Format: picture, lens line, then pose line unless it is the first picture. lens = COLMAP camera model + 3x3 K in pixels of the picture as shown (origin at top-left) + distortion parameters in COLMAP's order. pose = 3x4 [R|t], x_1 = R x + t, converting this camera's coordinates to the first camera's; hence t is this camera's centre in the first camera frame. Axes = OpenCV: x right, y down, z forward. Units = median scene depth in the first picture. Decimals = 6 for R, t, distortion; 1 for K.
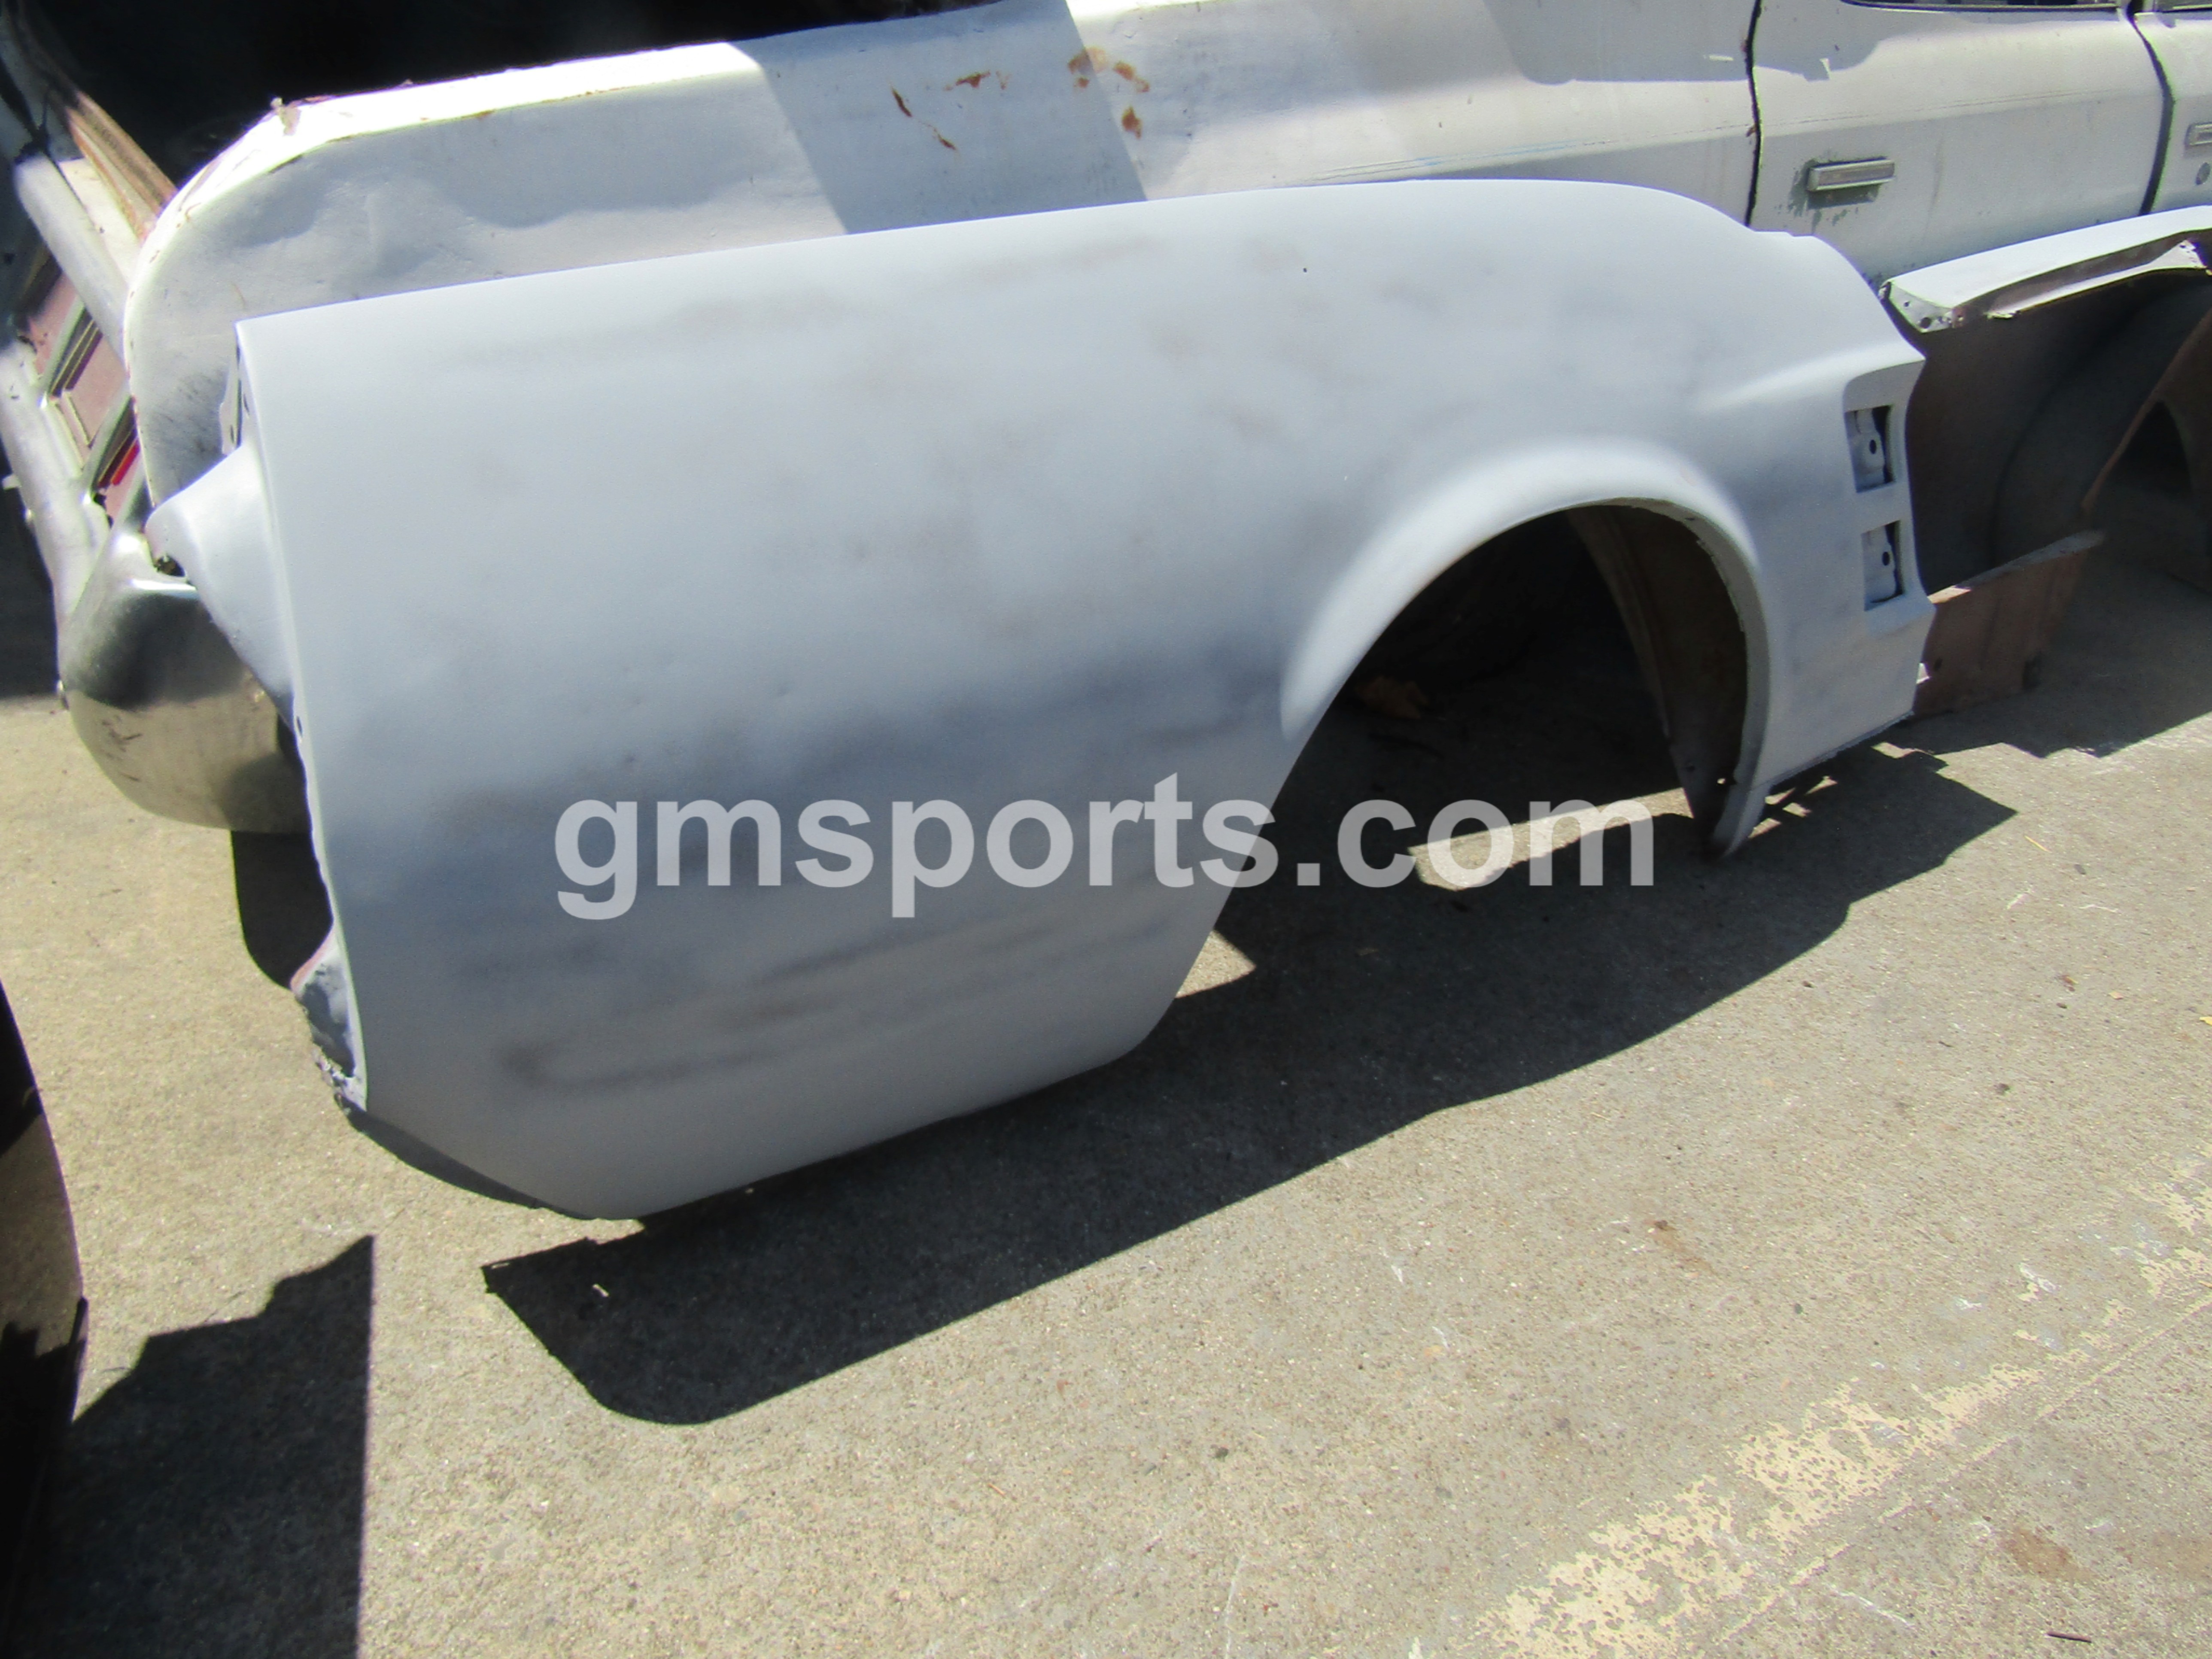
lens RADIAL K [[1573.8, 0, 1112.0], [0, 1573.8, 830.5], [0, 0, 1]] dist [-0.007839, -0.001713]
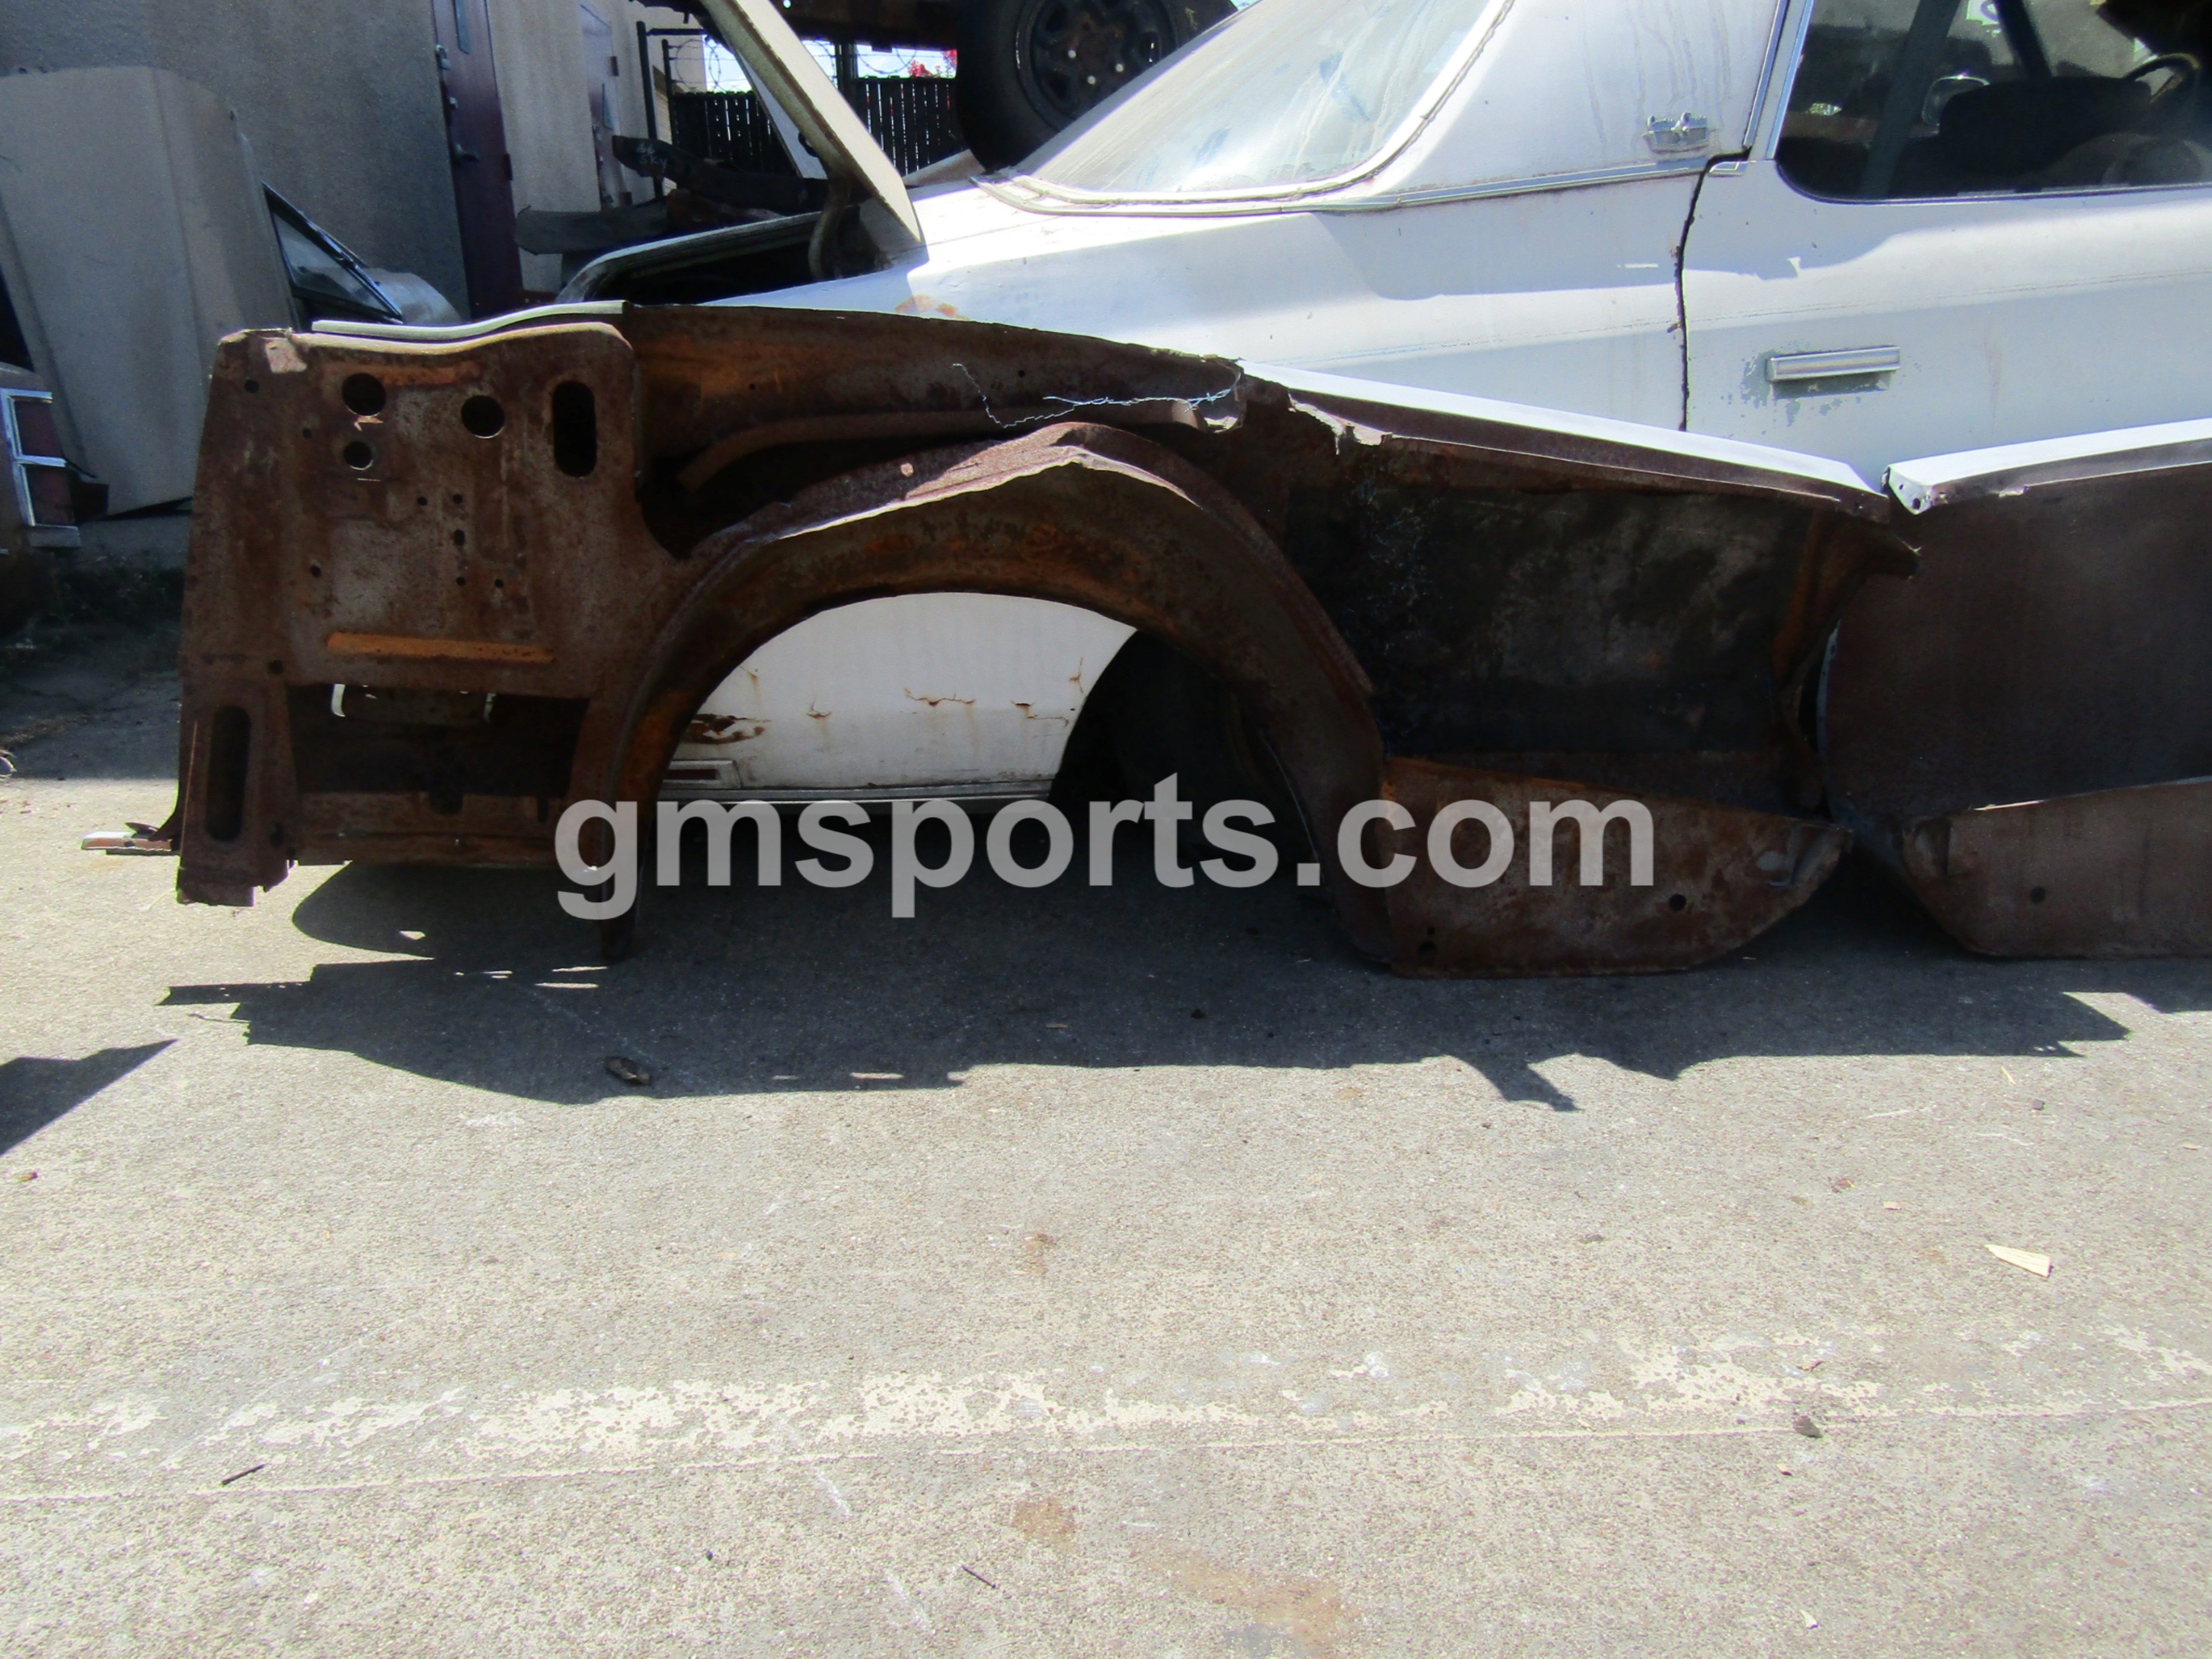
lens RADIAL K [[1573.8, 0, 1108.2], [0, 1573.8, 838.0], [0, 0, 1]] dist [-0.007839, -0.001713]
pose [[0.879897, 0.055758, -0.471882, 0.960763], [-0.155149, 0.972375, -0.174403, 0.184153], [0.449121, 0.226669, 0.864240, 0.046092]]
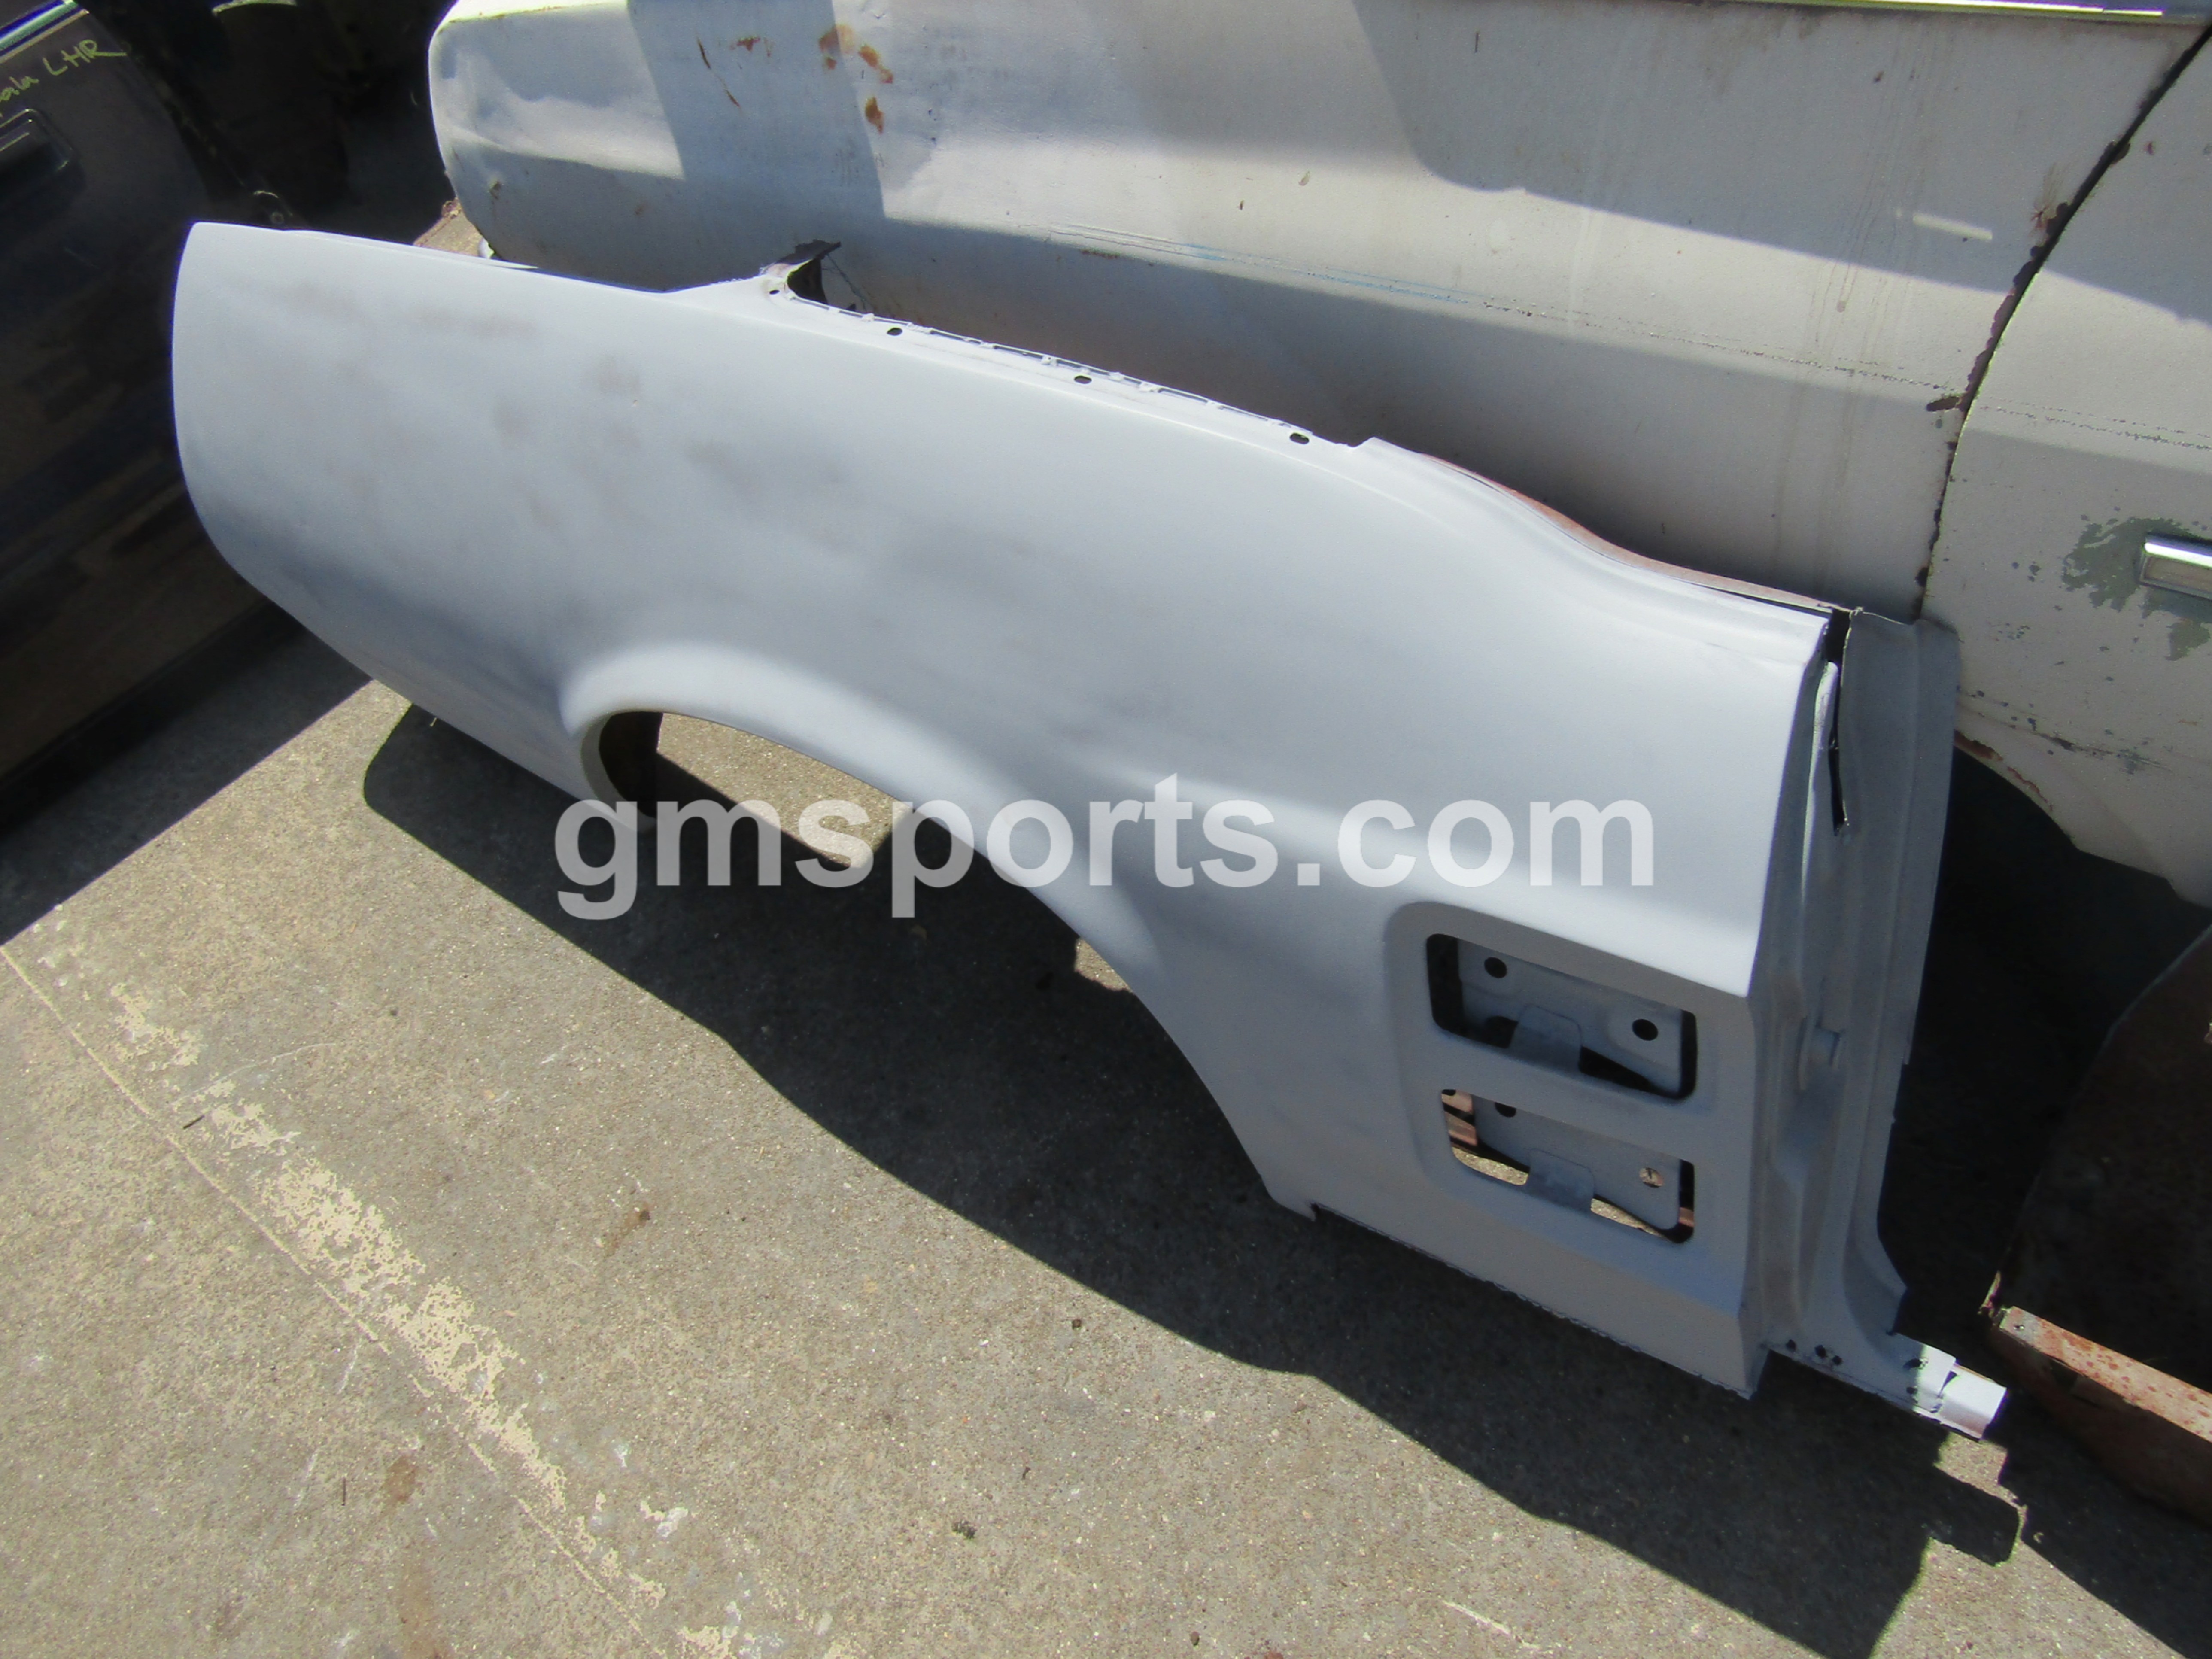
lens RADIAL K [[1573.8, 0, 1111.7], [0, 1573.8, 842.1], [0, 0, 1]] dist [-0.007839, -0.001713]
pose [[0.288980, 0.695058, -0.658319, 1.199639], [-0.229683, 0.717911, 0.657153, -0.986411], [0.929374, -0.038699, 0.367105, 0.984367]]
